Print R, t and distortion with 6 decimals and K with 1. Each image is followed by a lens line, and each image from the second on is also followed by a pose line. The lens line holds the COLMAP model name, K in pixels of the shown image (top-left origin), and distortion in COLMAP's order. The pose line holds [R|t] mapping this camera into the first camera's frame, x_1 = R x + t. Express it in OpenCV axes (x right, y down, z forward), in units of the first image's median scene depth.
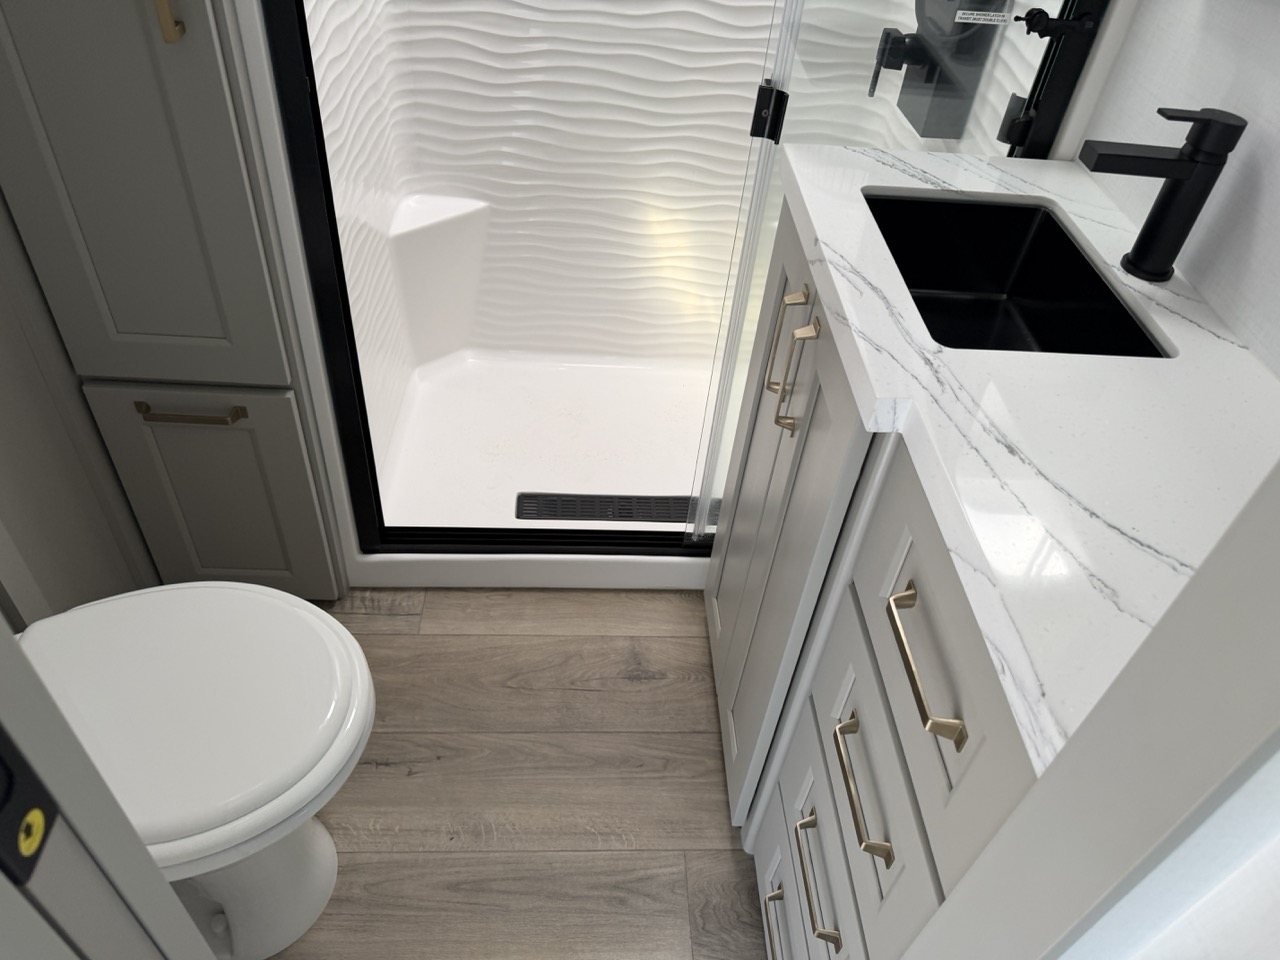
lens RADIAL K [[894.7, 0, 643.7], [0, 894.7, 479.5], [0, 0, 1]] dist [0.089185, -0.107072]
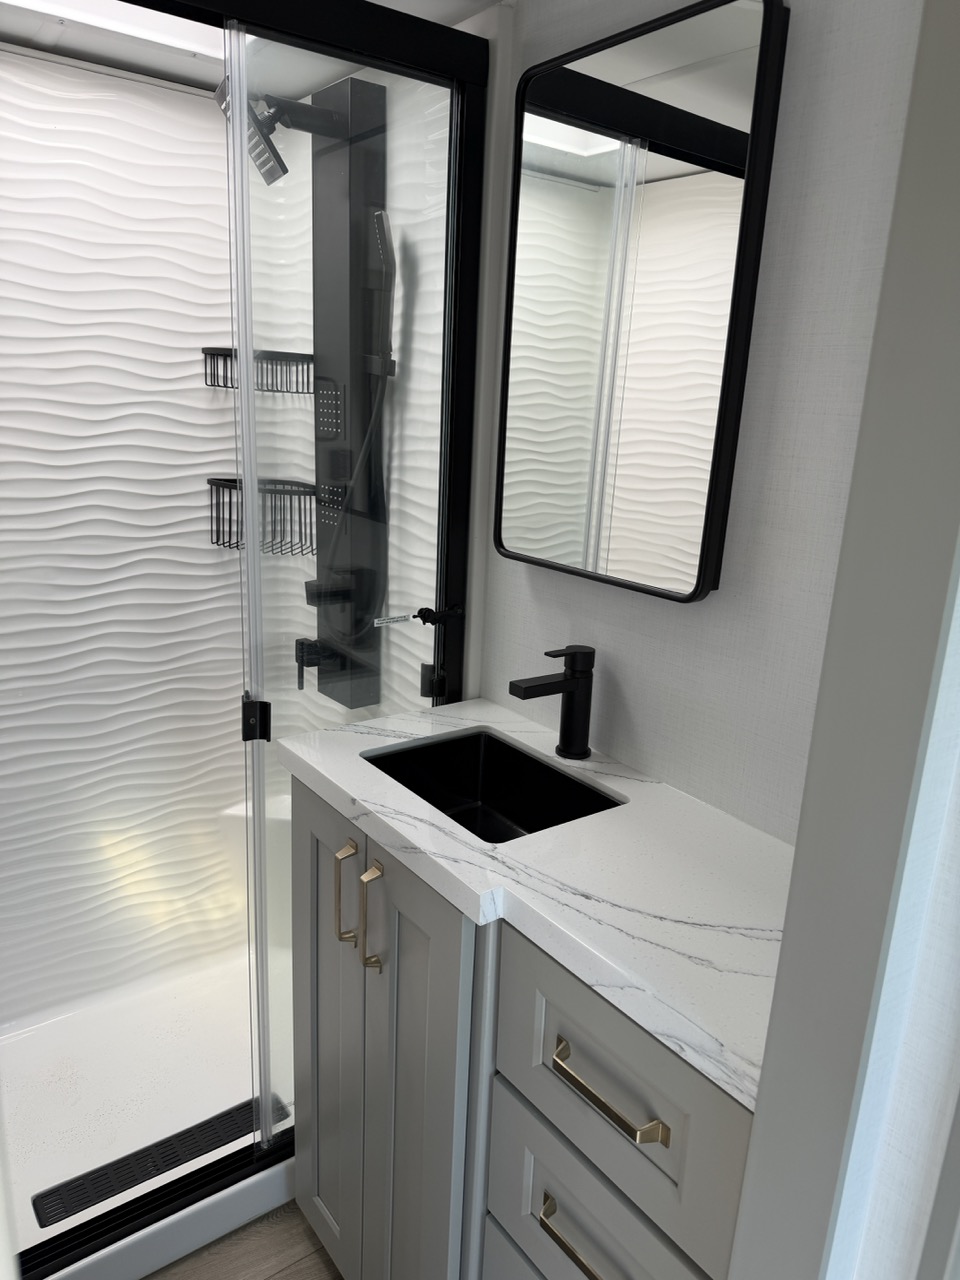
lens RADIAL K [[894.7, 0, 466.0], [0, 894.7, 664.7], [0, 0, 1]] dist [0.089185, -0.107072]
pose [[0.843558, -0.213831, 0.492631, -0.208647], [0.395991, 0.867307, -0.301613, 0.000774], [-0.362768, 0.449505, 0.816299, -0.109558]]
